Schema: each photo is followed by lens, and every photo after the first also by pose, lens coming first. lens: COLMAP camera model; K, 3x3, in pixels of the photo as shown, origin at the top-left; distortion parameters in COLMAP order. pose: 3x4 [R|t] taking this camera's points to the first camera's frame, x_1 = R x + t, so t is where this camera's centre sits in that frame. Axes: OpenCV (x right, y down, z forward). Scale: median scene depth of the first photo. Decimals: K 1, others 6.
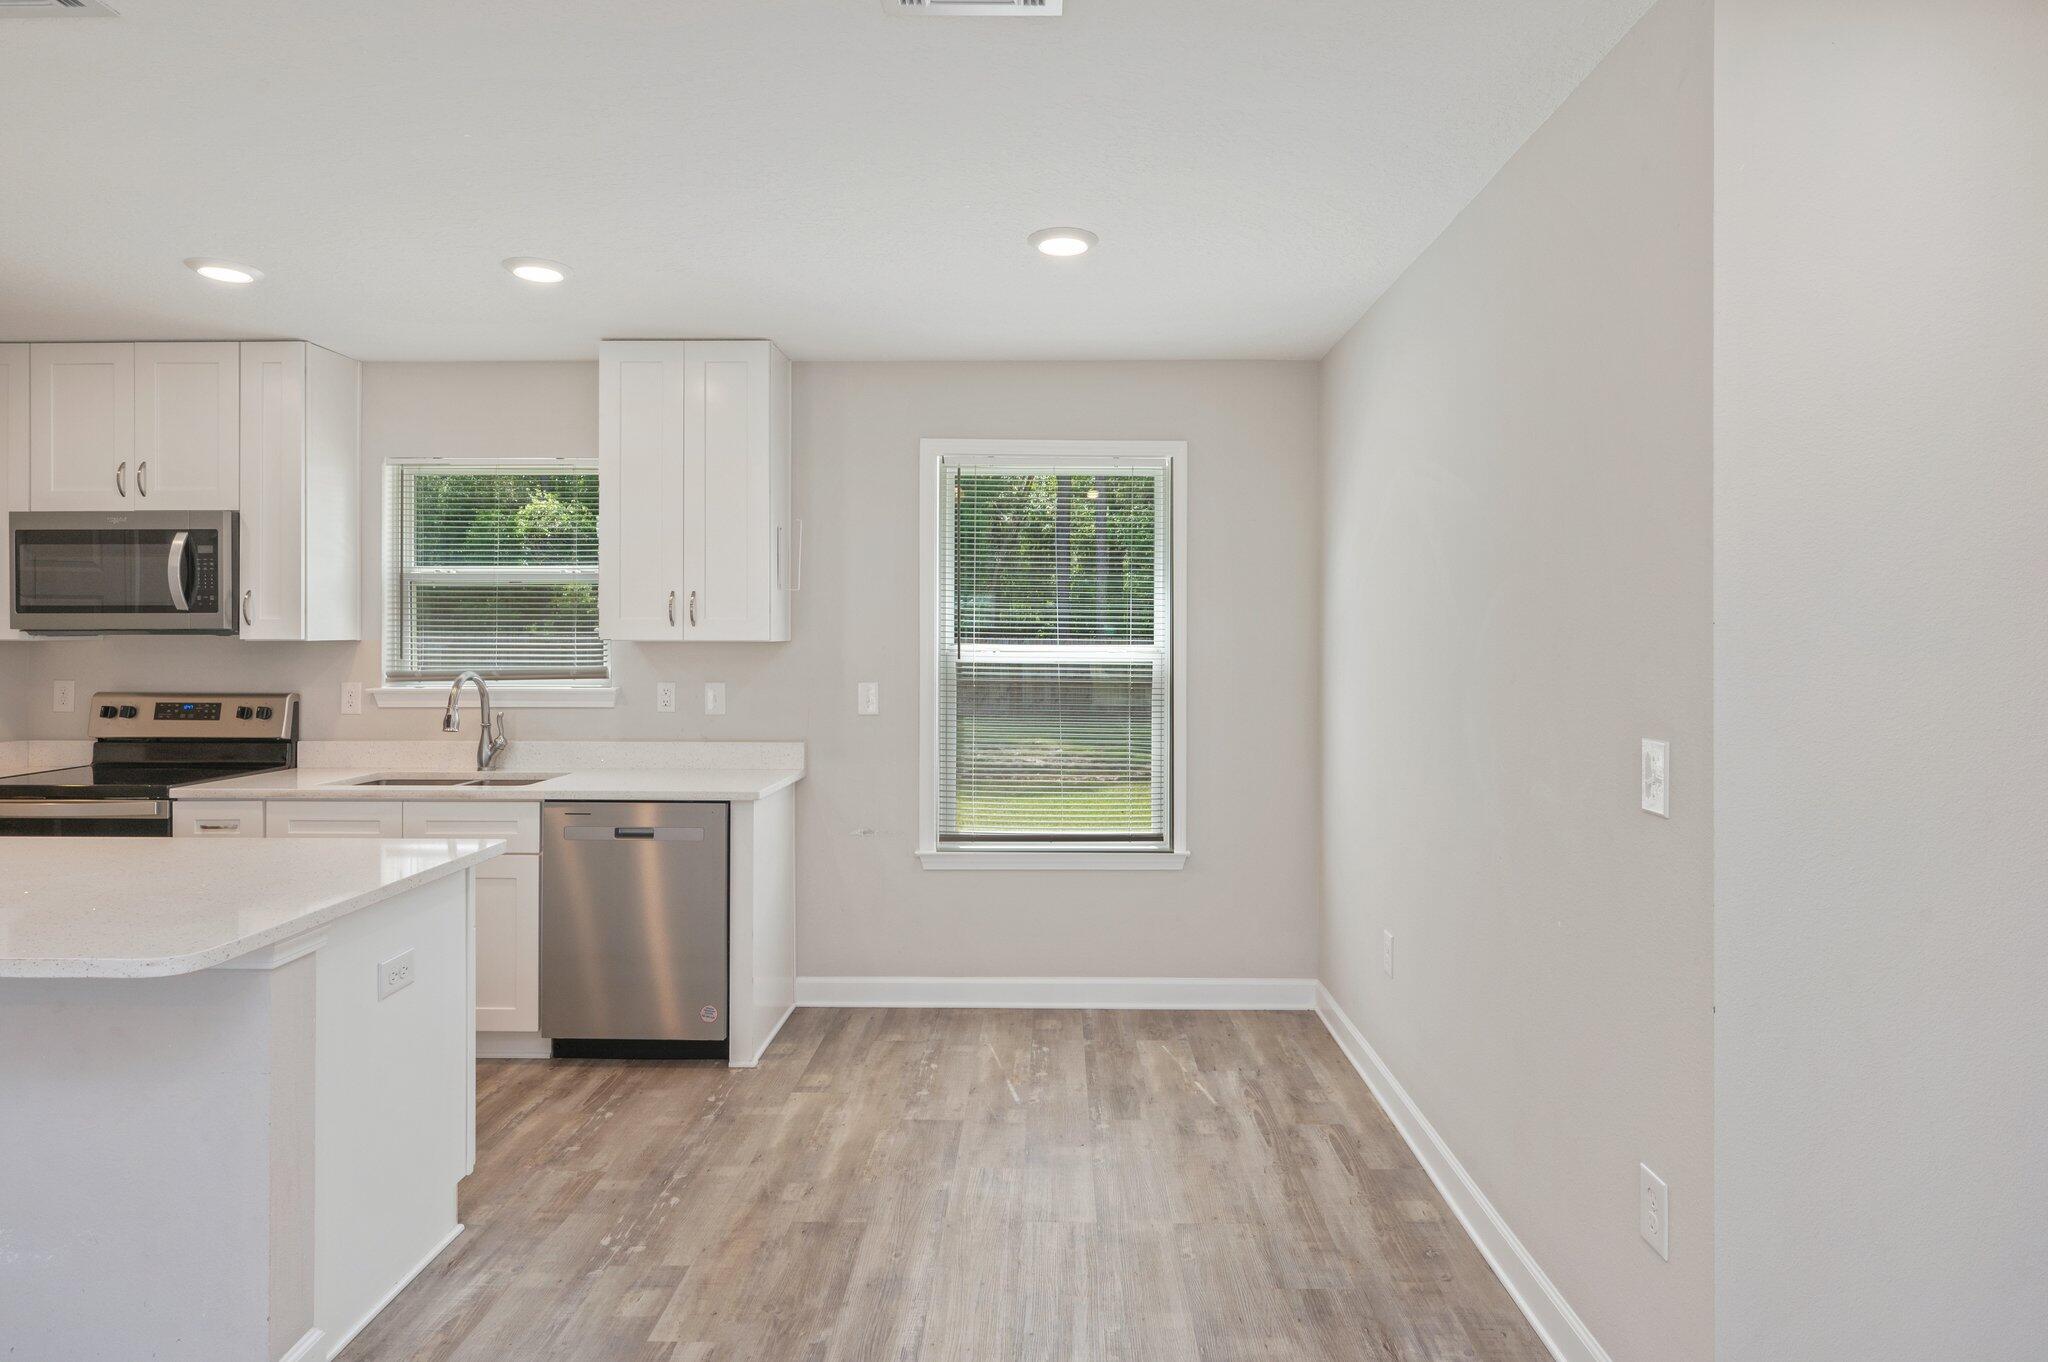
lens RADIAL K [[1096.9, 0, 1031.0], [0, 1096.9, 629.2], [0, 0, 1]] dist [-0.012355, -0.000331]
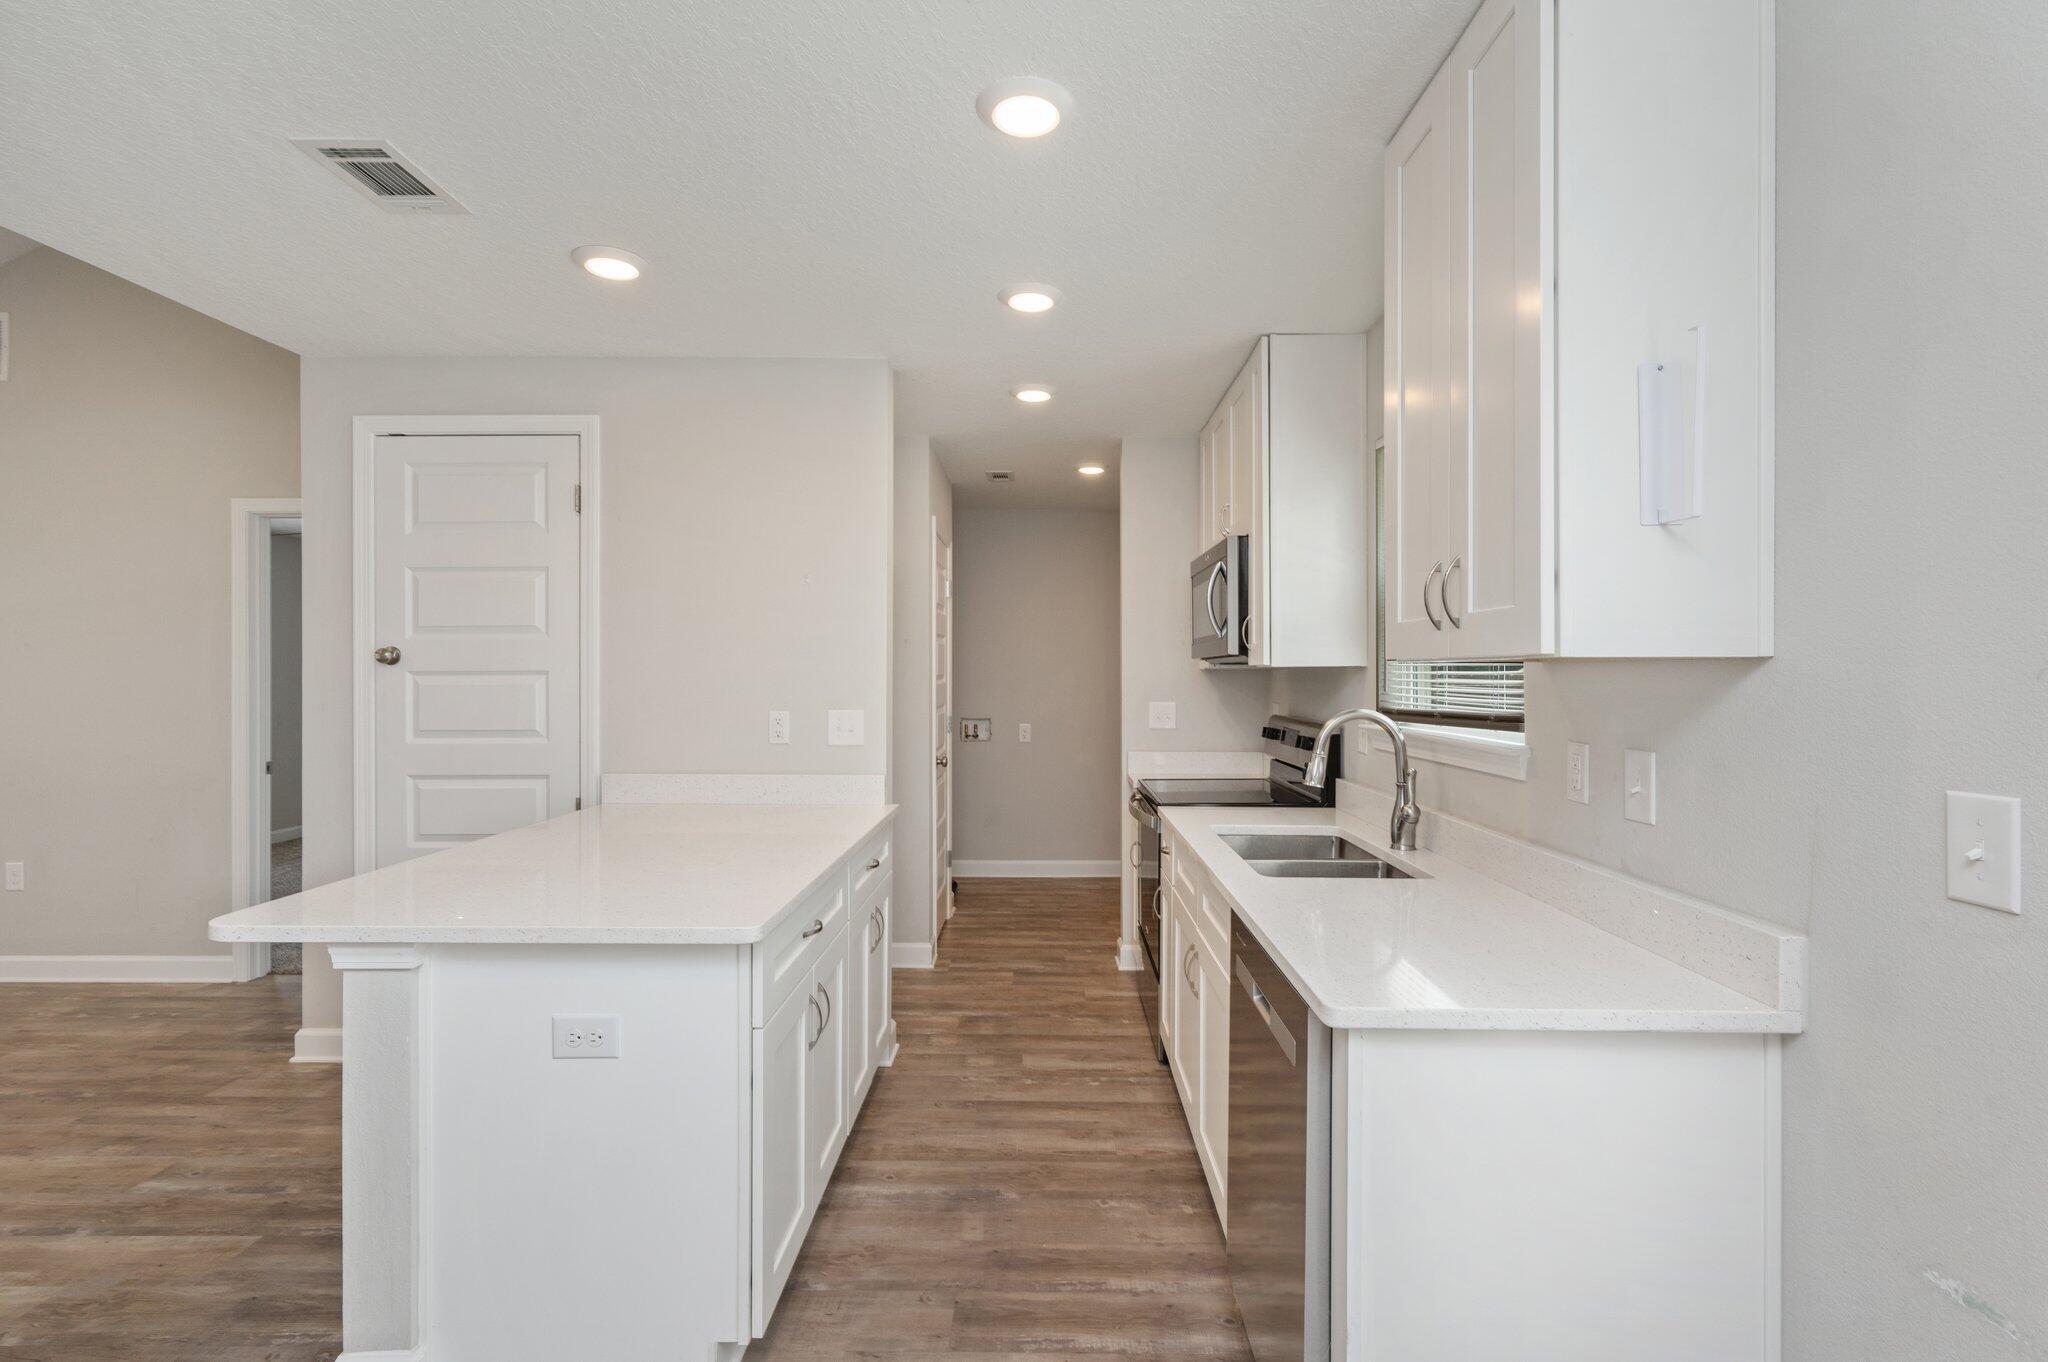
lens RADIAL K [[934.6, 0, 1024.0], [0, 934.6, 681.0], [0, 0, 1]] dist [0.001393, 0.000366]
pose [[0.022356, 0.007785, -0.999720, 0.099106], [0.004237, 0.999960, 0.007882, 0.015840], [0.999741, -0.004412, 0.022322, 0.780283]]
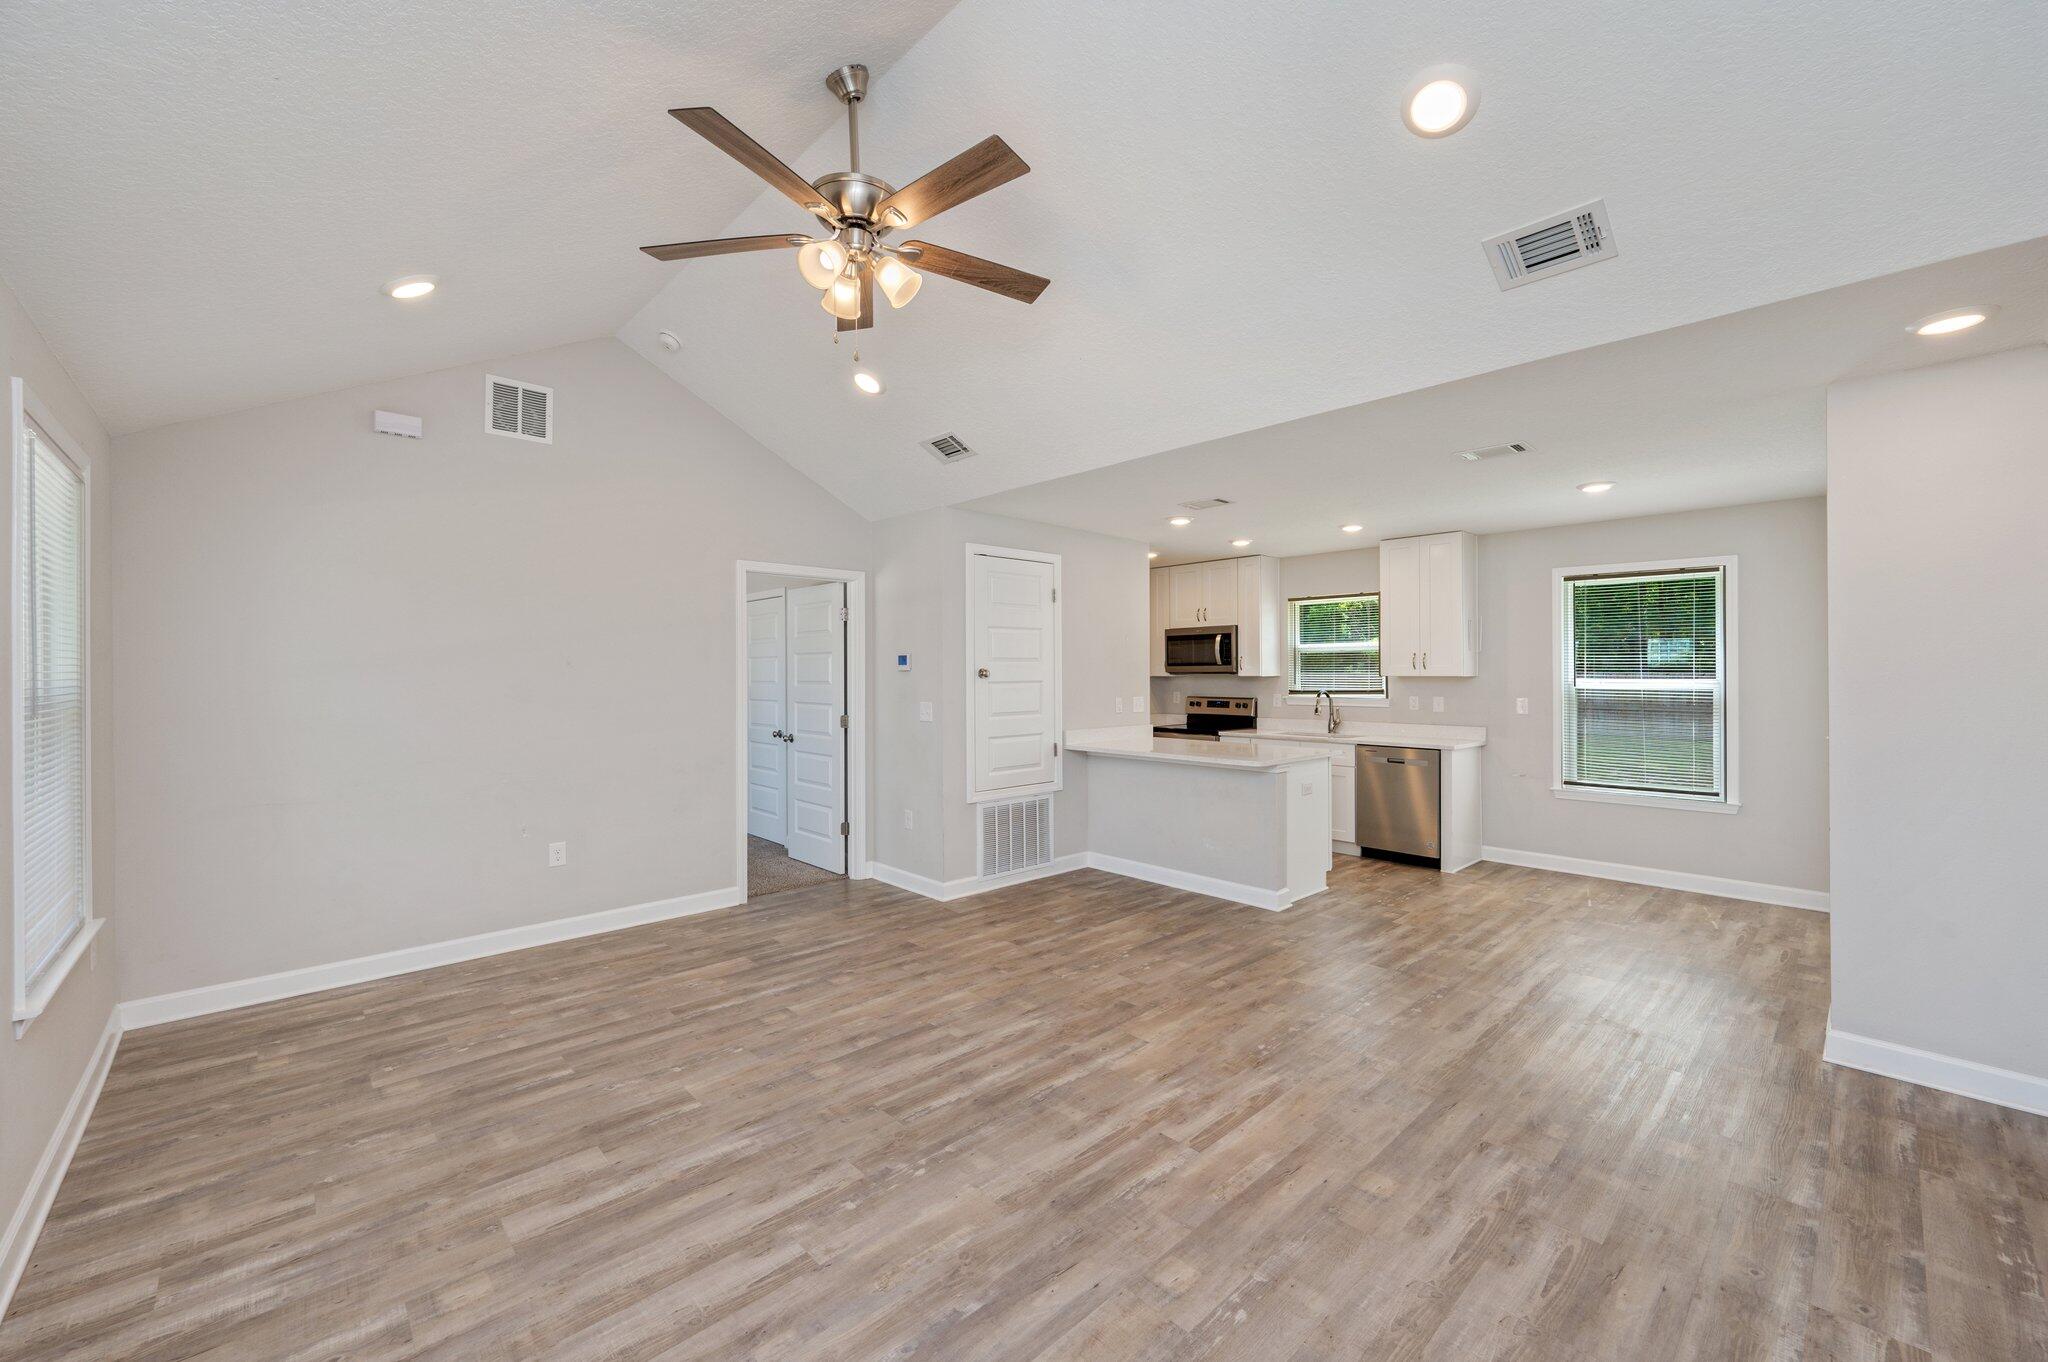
lens RADIAL K [[814.1, 0, 1052.6], [0, 814.1, 670.6], [0, 0, 1]] dist [0.000260, -0.000154]
pose [[0.712373, -0.006065, -0.701775, 0.280242], [0.007954, 0.999968, -0.000569, -0.004887], [0.701756, -0.005177, 0.712398, -0.620618]]
